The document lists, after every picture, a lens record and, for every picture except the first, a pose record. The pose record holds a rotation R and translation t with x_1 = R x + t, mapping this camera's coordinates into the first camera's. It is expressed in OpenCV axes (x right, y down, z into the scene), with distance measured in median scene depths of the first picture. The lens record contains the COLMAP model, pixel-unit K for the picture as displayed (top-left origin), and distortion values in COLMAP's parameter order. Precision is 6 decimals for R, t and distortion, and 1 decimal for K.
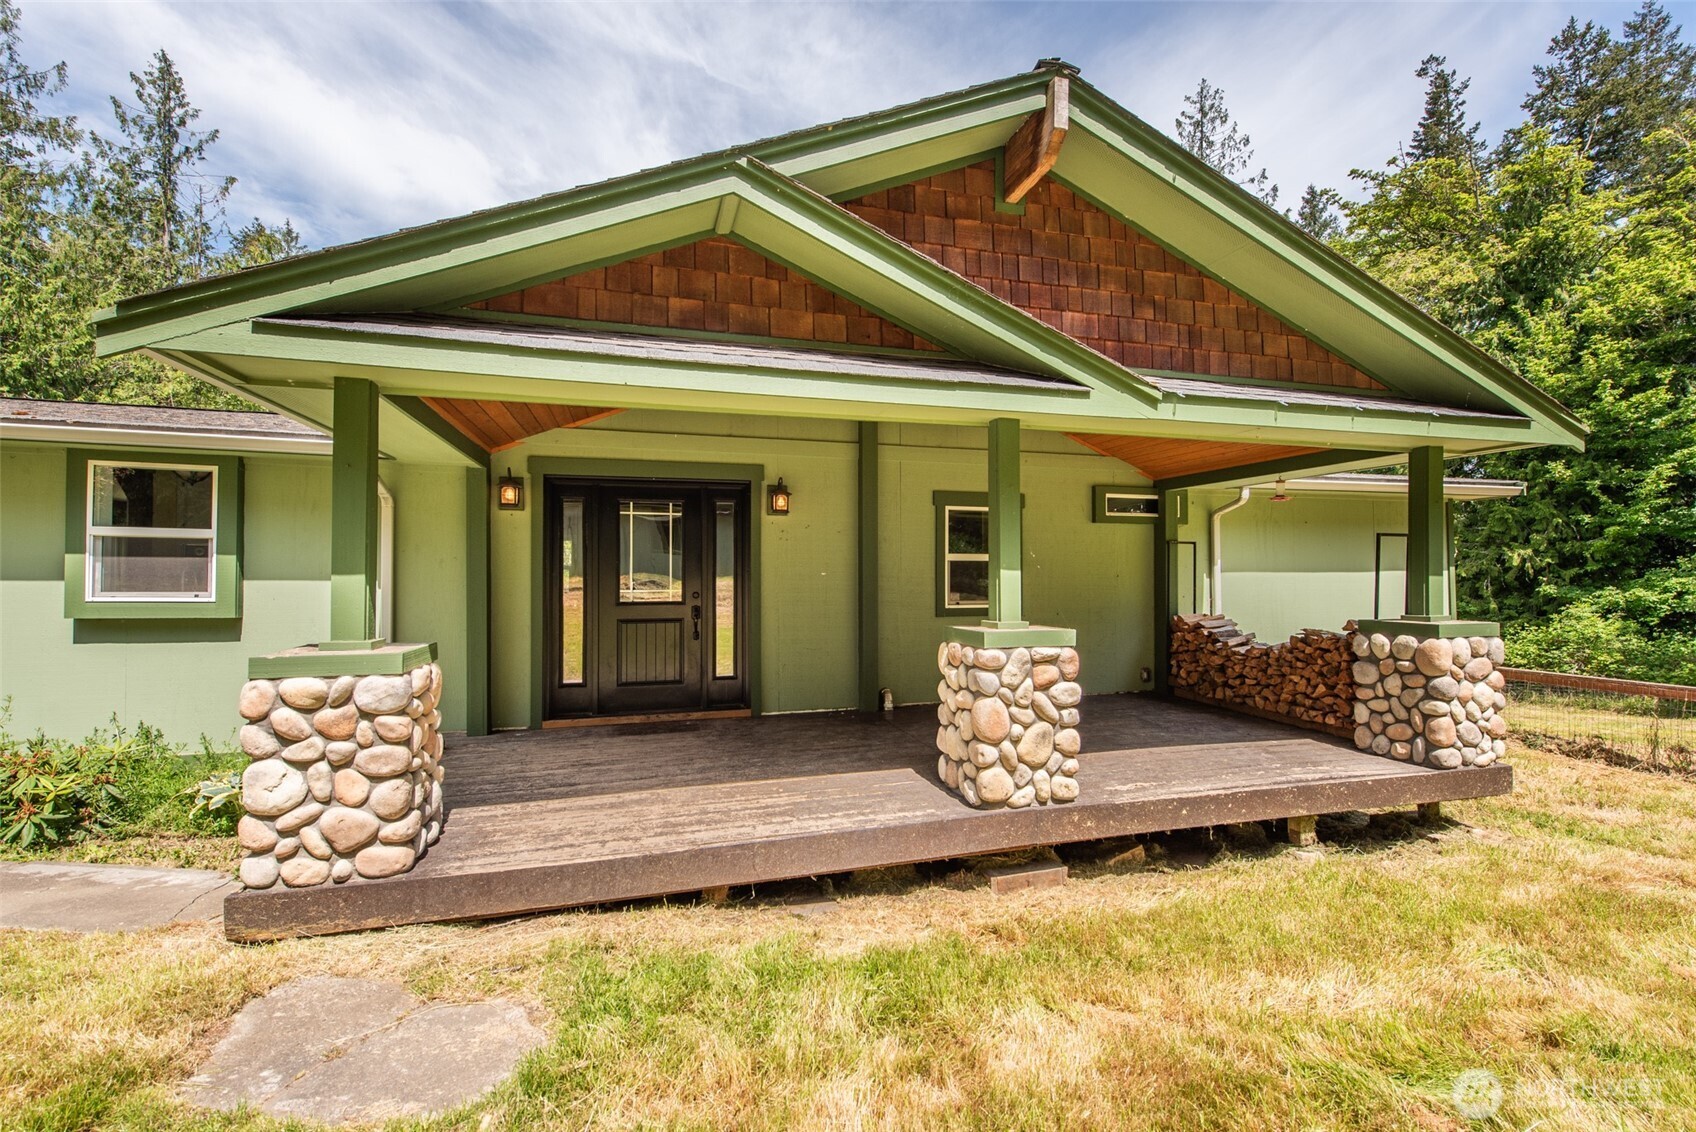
lens RADIAL K [[721.1, 0, 843.9], [0, 721.1, 574.1], [0, 0, 1]] dist [0.000554, -0.000611]
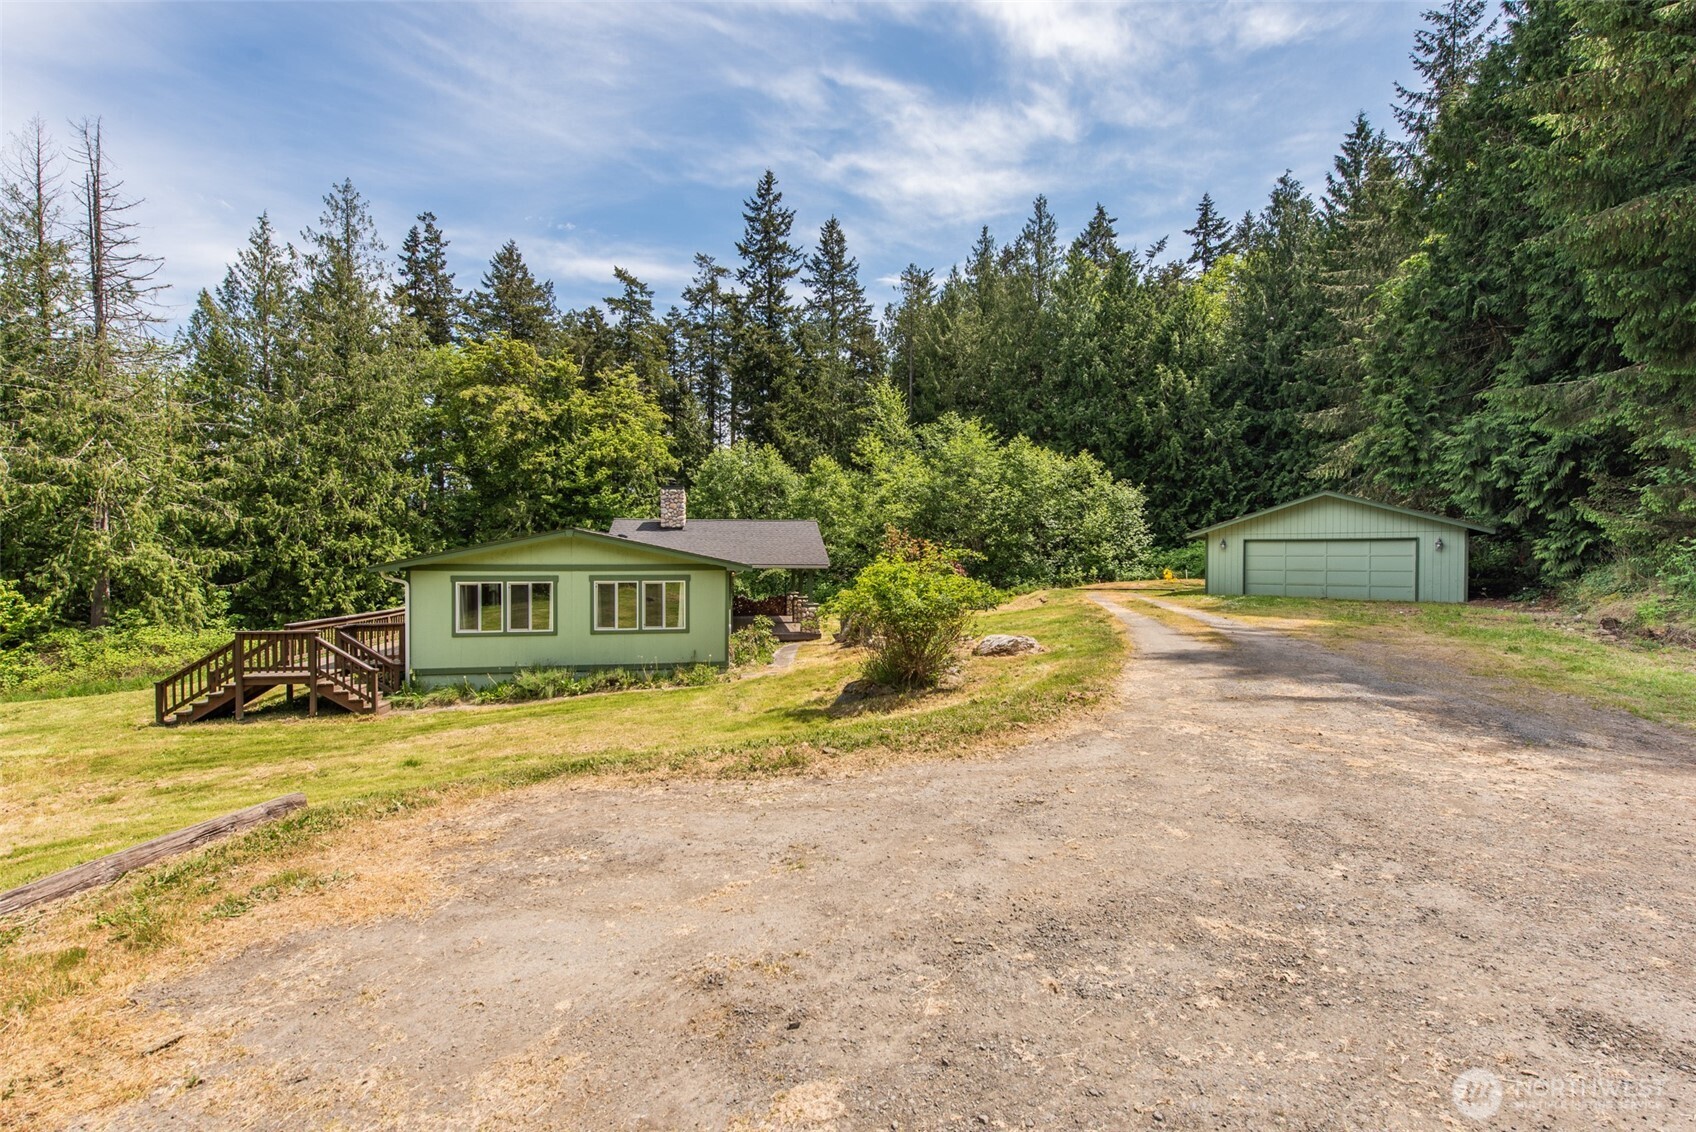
lens RADIAL K [[698.6, 0, 847.6], [0, 698.6, 573.2], [0, 0, 1]] dist [0.014692, -0.005371]
pose [[0.108389, -0.023228, 0.993837, -1.049393], [-0.008839, 0.999665, 0.024328, -0.051770], [-0.994069, -0.011421, 0.108147, -0.017594]]
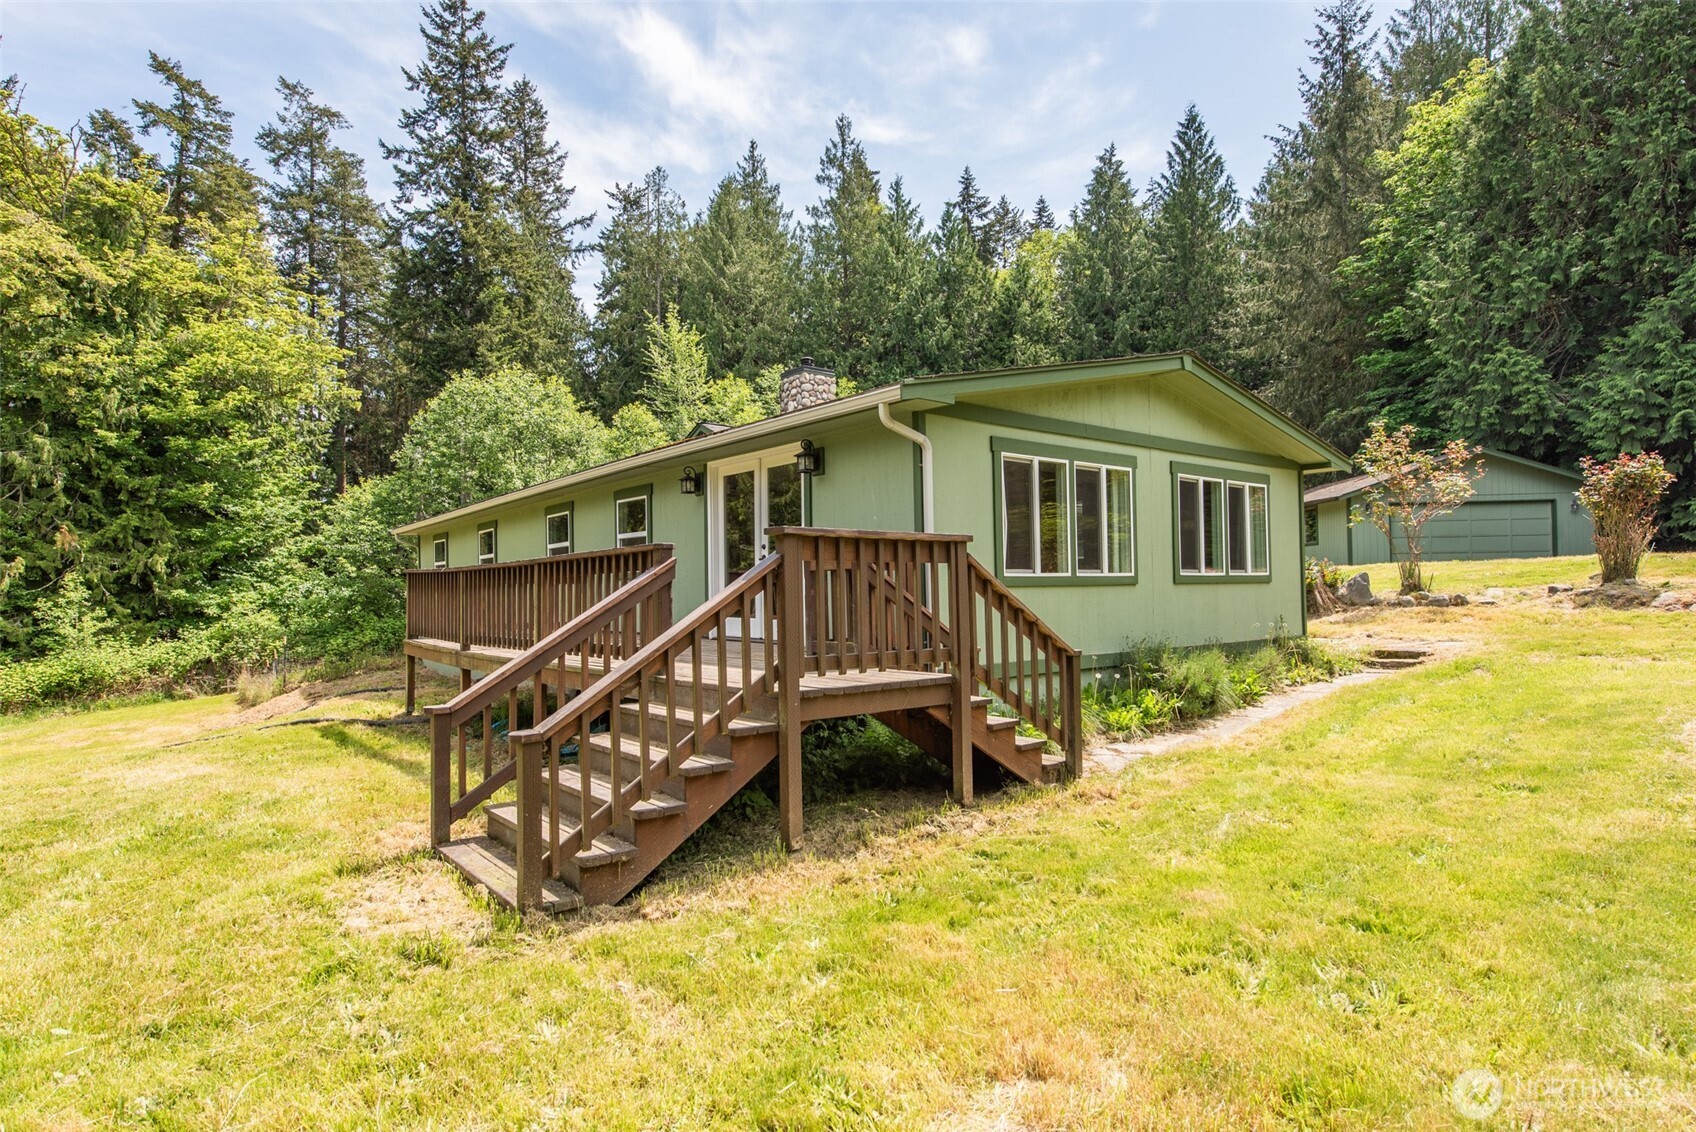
lens RADIAL K [[875.5, 0, 847.6], [0, 875.5, 572.5], [0, 0, 1]] dist [0.027247, -0.020071]
pose [[-0.392833, 0.025074, 0.919268, -0.715726], [0.007943, 0.999683, -0.023873, 0.030731], [-0.919576, -0.002077, -0.392908, 0.610990]]
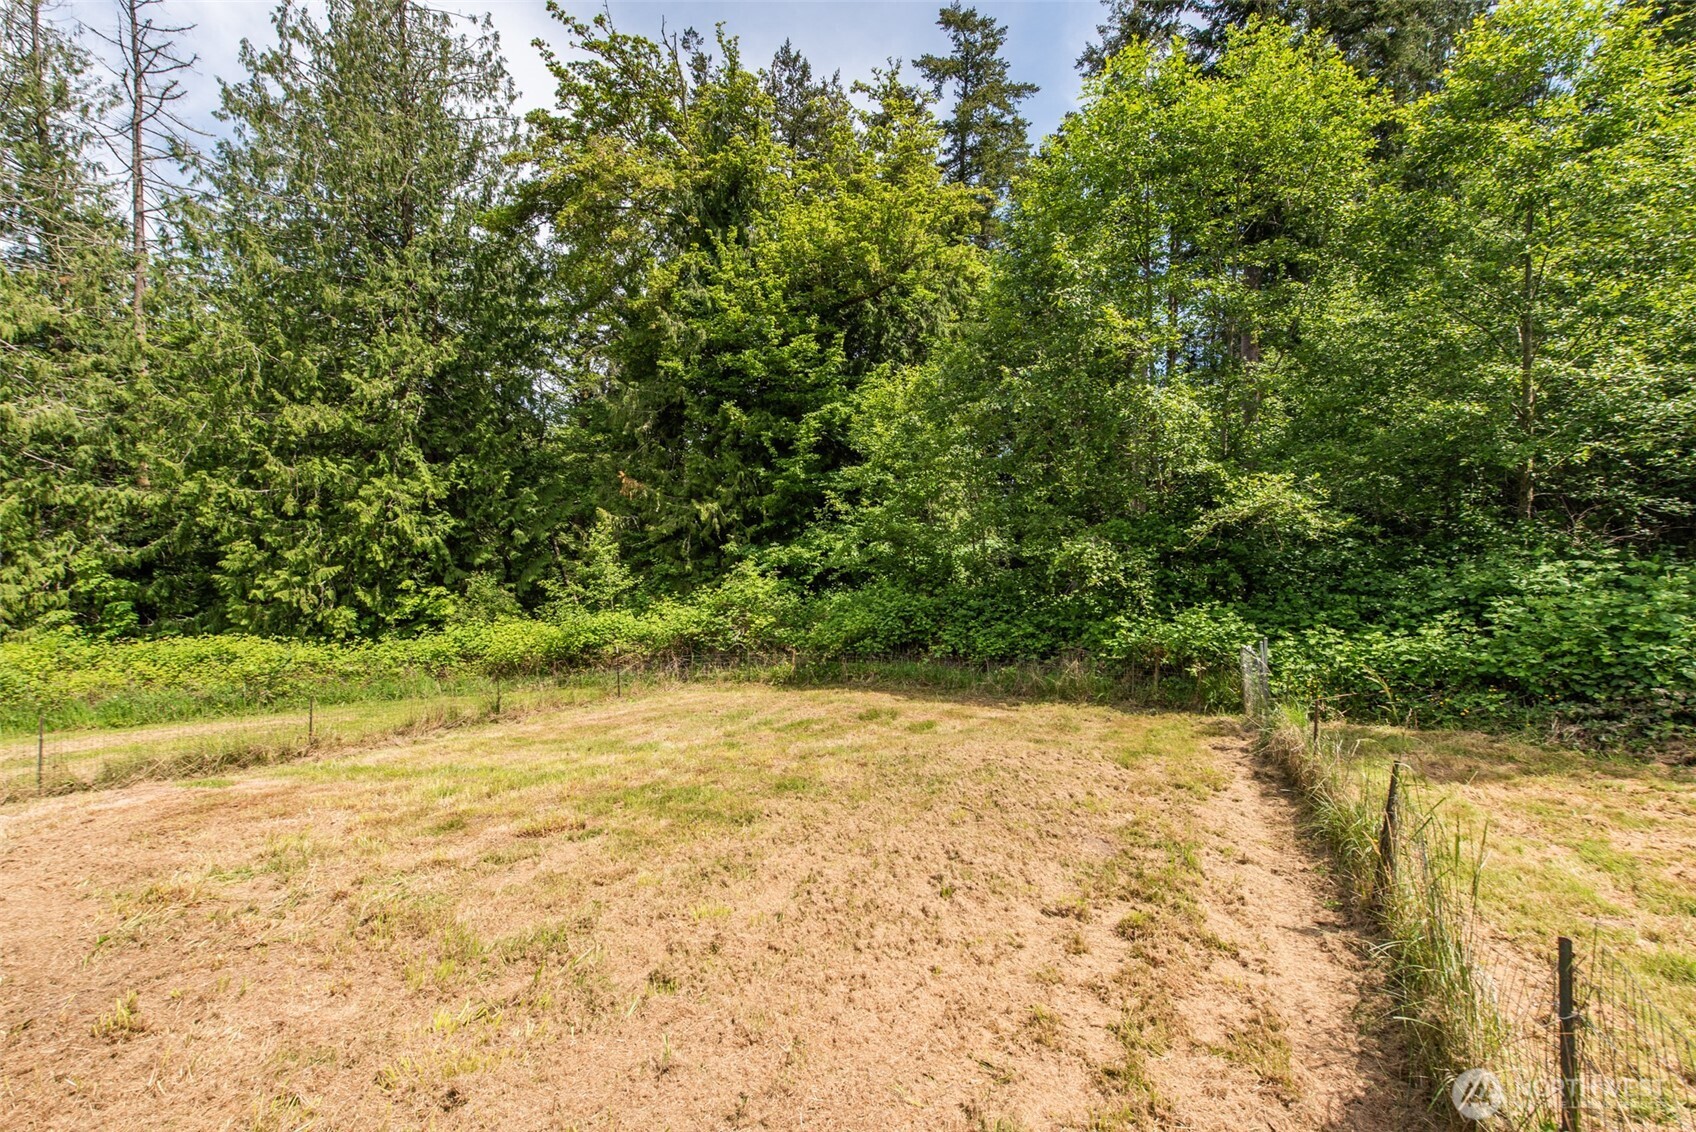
lens RADIAL K [[698.6, 0, 847.6], [0, 698.6, 573.2], [0, 0, 1]] dist [0.014692, -0.005371]
pose [[0.675297, -0.017160, 0.737347, 0.441459], [-0.006588, 0.999549, 0.029296, 0.028140], [-0.737517, -0.024641, 0.674879, 0.305786]]
